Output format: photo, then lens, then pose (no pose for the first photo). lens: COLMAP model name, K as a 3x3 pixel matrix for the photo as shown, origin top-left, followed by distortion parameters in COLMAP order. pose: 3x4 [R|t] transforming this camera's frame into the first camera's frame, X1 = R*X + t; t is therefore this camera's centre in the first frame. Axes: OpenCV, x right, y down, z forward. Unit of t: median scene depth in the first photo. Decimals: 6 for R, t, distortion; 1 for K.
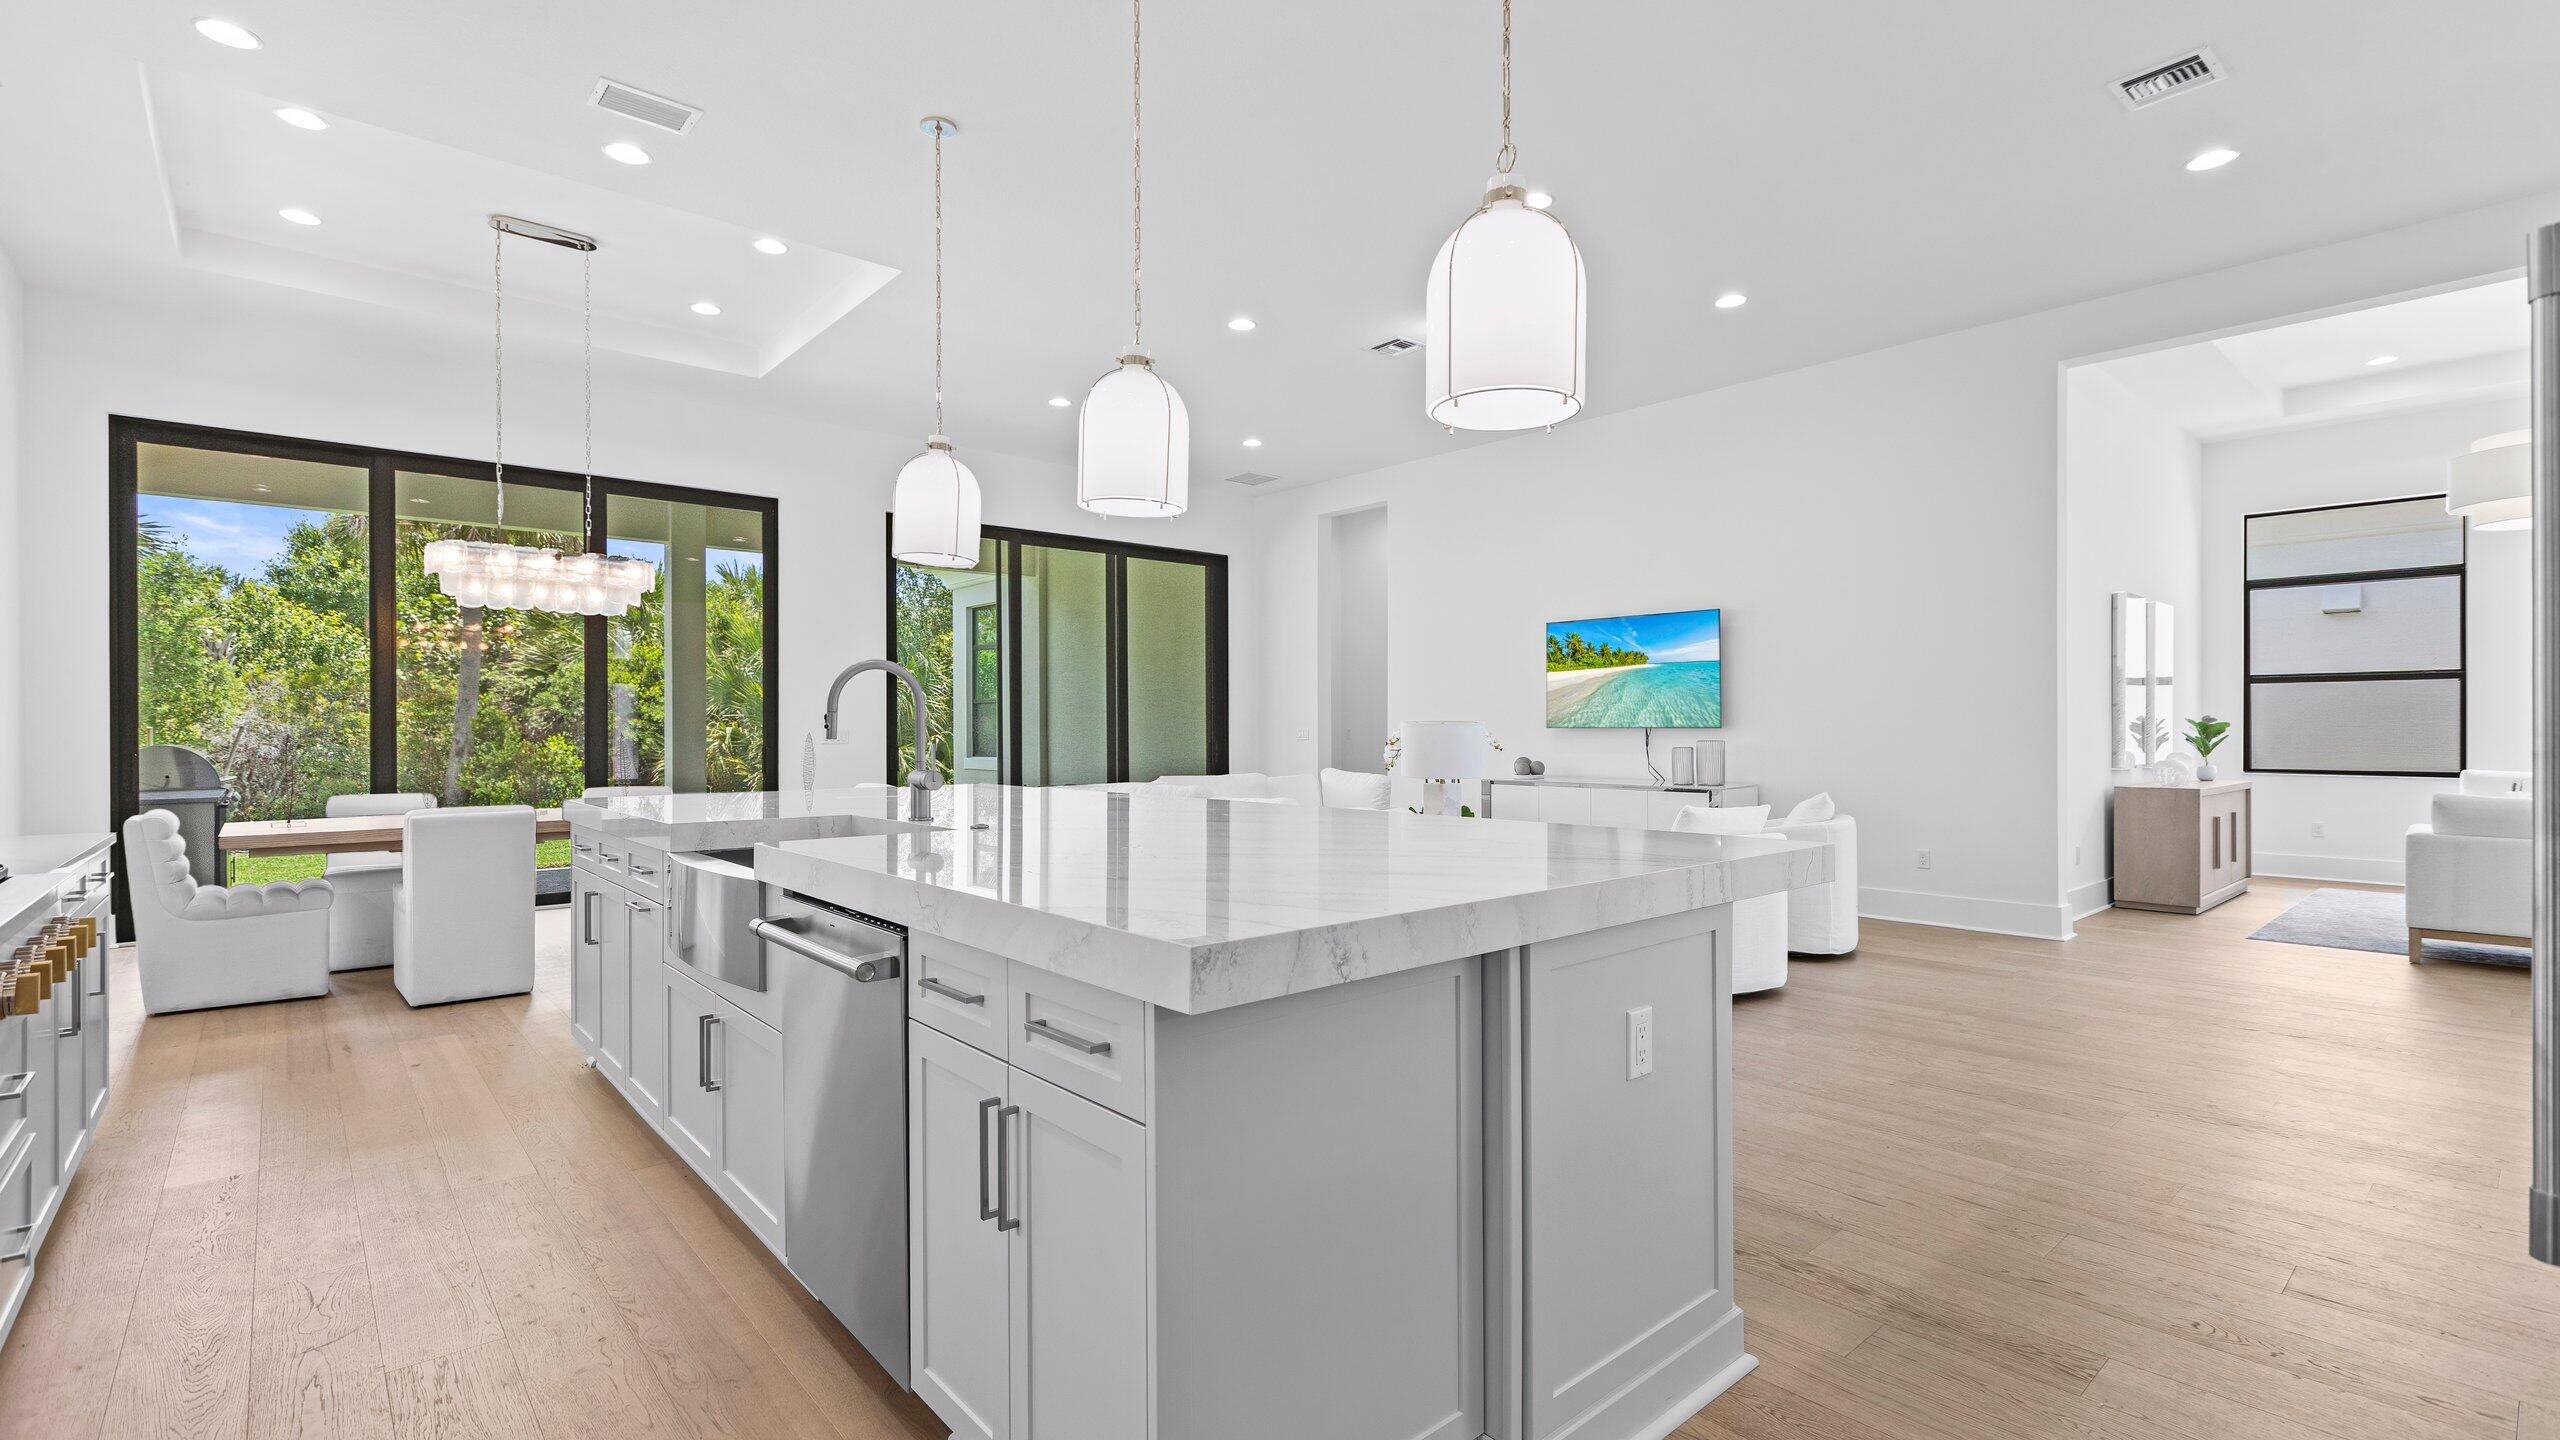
lens RADIAL K [[1137.7, 0, 1293.8], [0, 1137.7, 719.5], [0, 0, 1]] dist [0.000620, -0.000352]
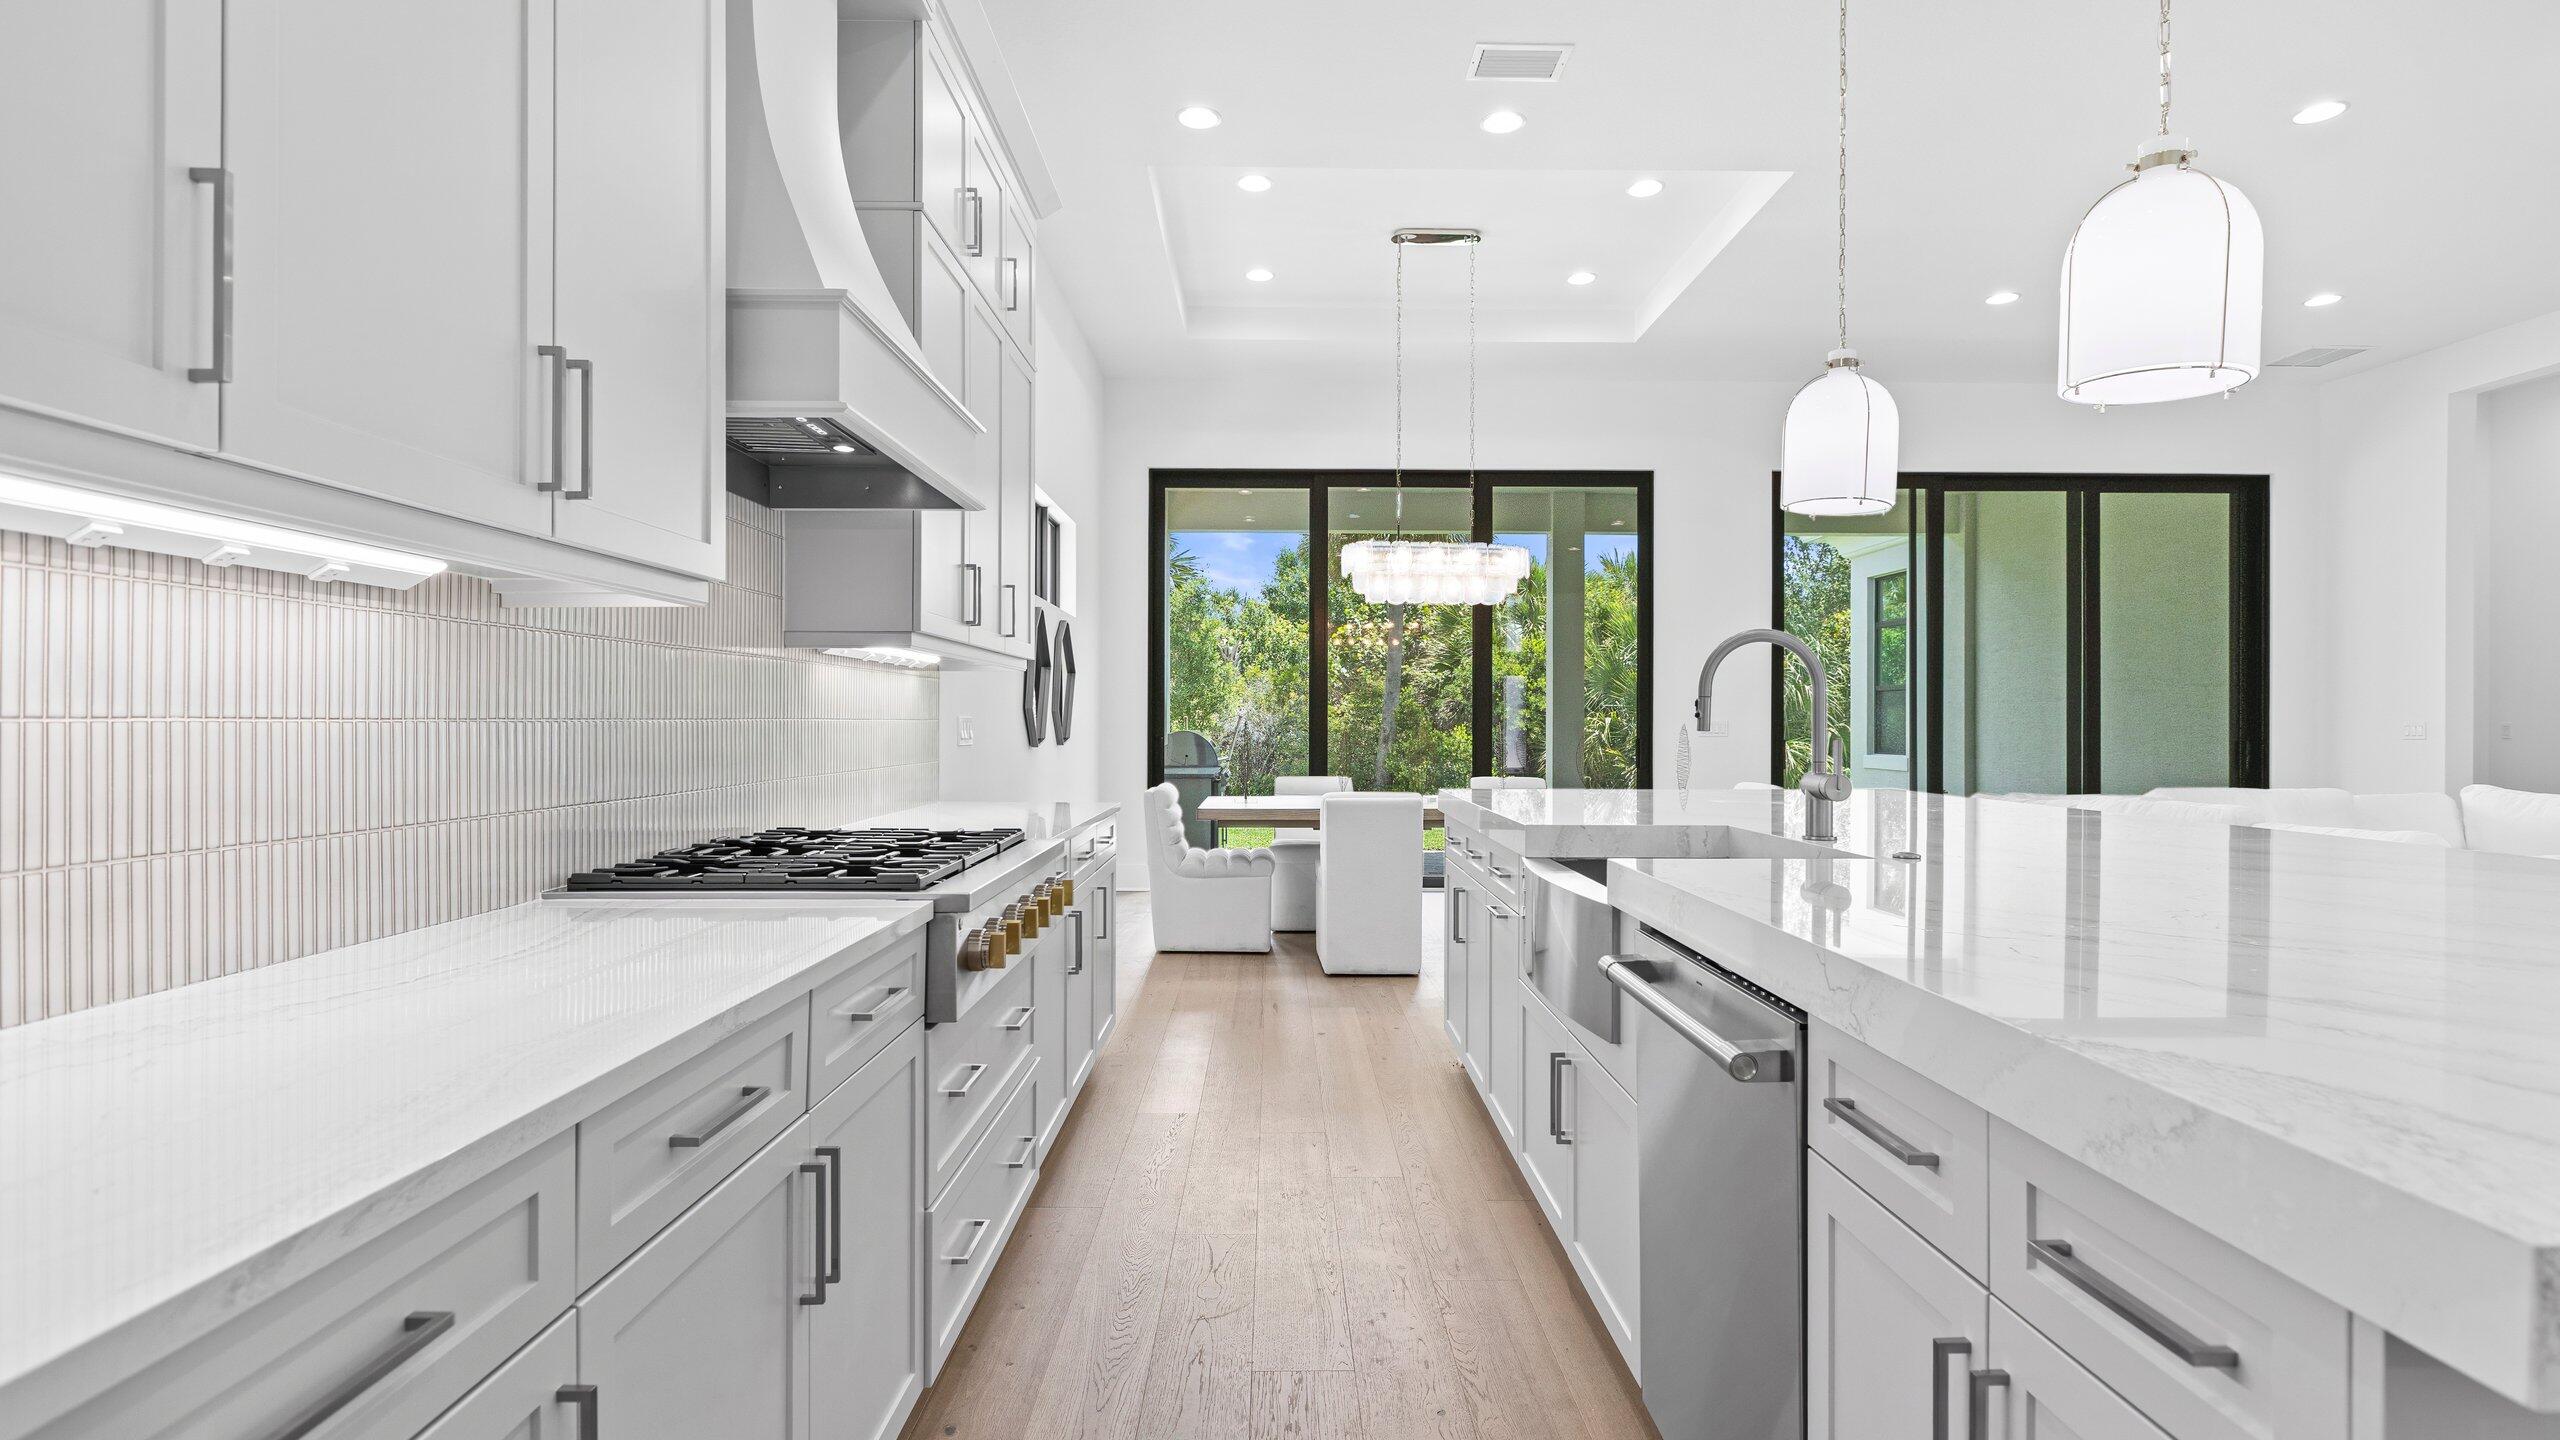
lens RADIAL K [[1224.9, 0, 1275.6], [0, 1224.9, 731.3], [0, 0, 1]] dist [-0.000044, -0.000890]
pose [[0.746617, 0.010739, -0.665167, -0.018432], [0.000572, 0.999859, 0.016784, 0.000872], [0.665254, -0.012912, 0.746506, 0.049497]]
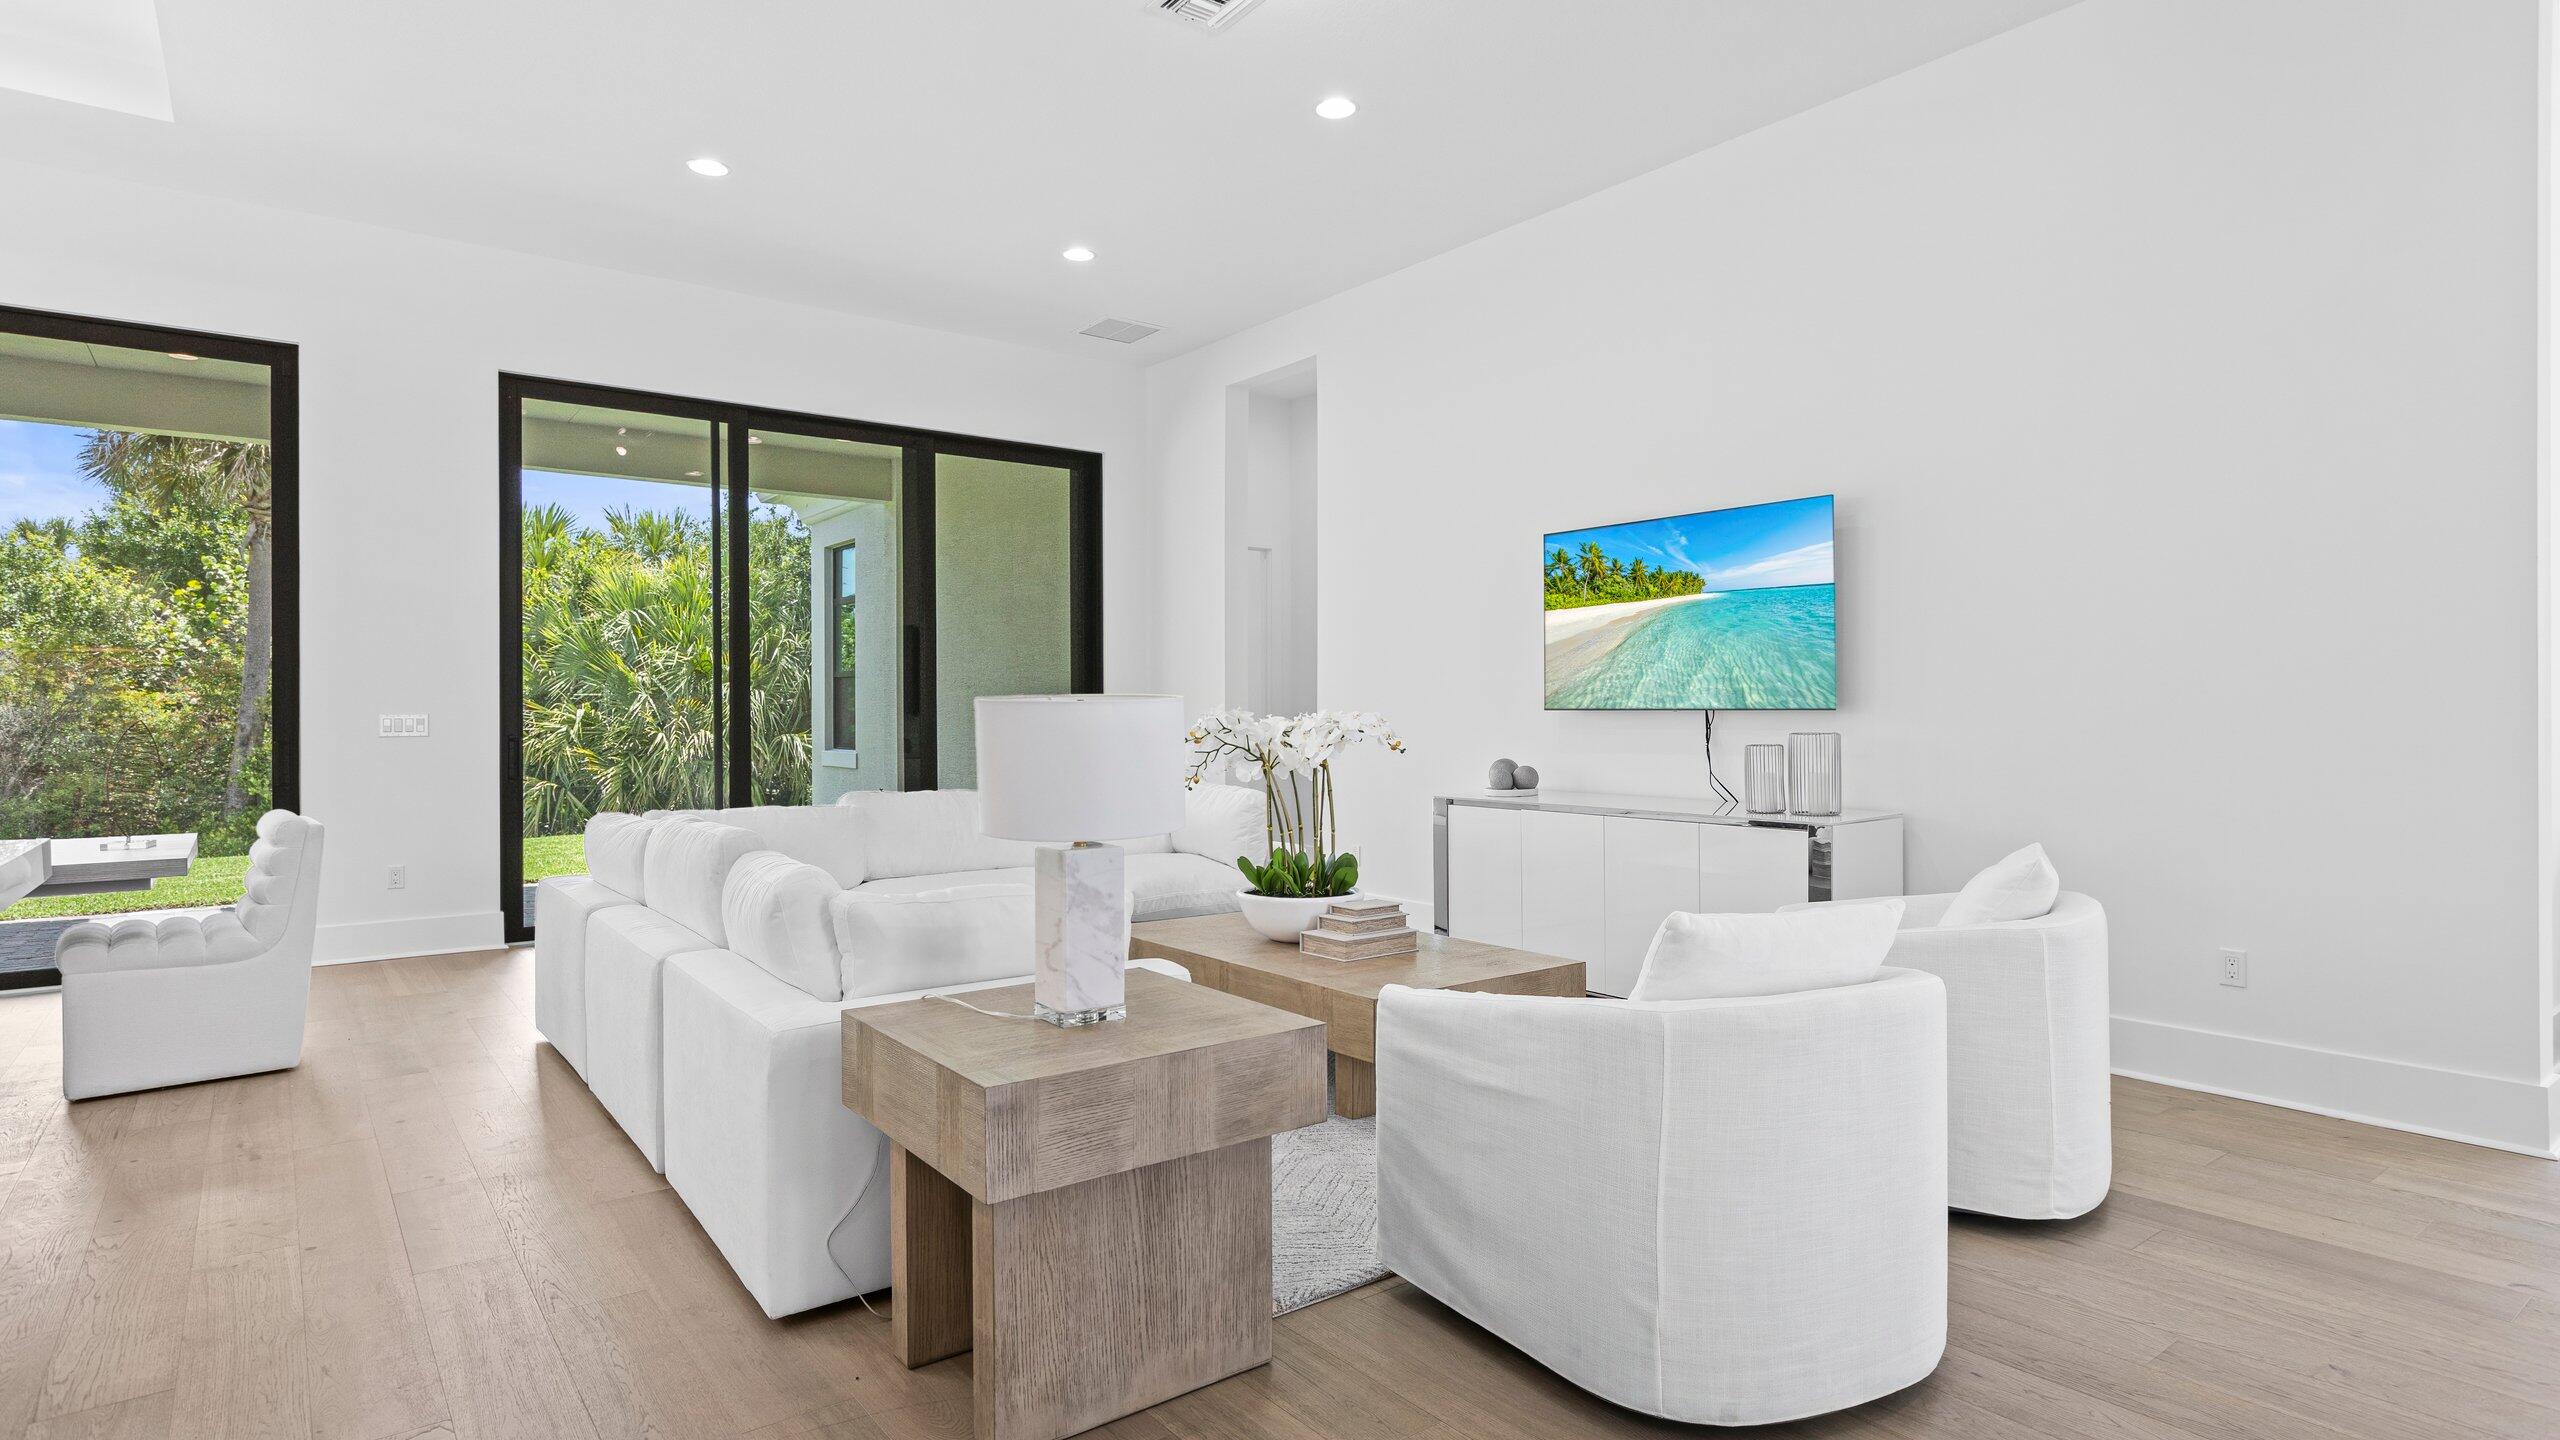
lens RADIAL K [[1332.7, 0, 1285.6], [0, 1332.7, 692.9], [0, 0, 1]] dist [-0.009816, 0.002493]
pose [[0.997063, -0.002258, -0.076546, 0.147068], [0.001849, 0.999984, -0.005419, 0.003202], [0.076557, 0.005261, 0.997051, 0.314389]]
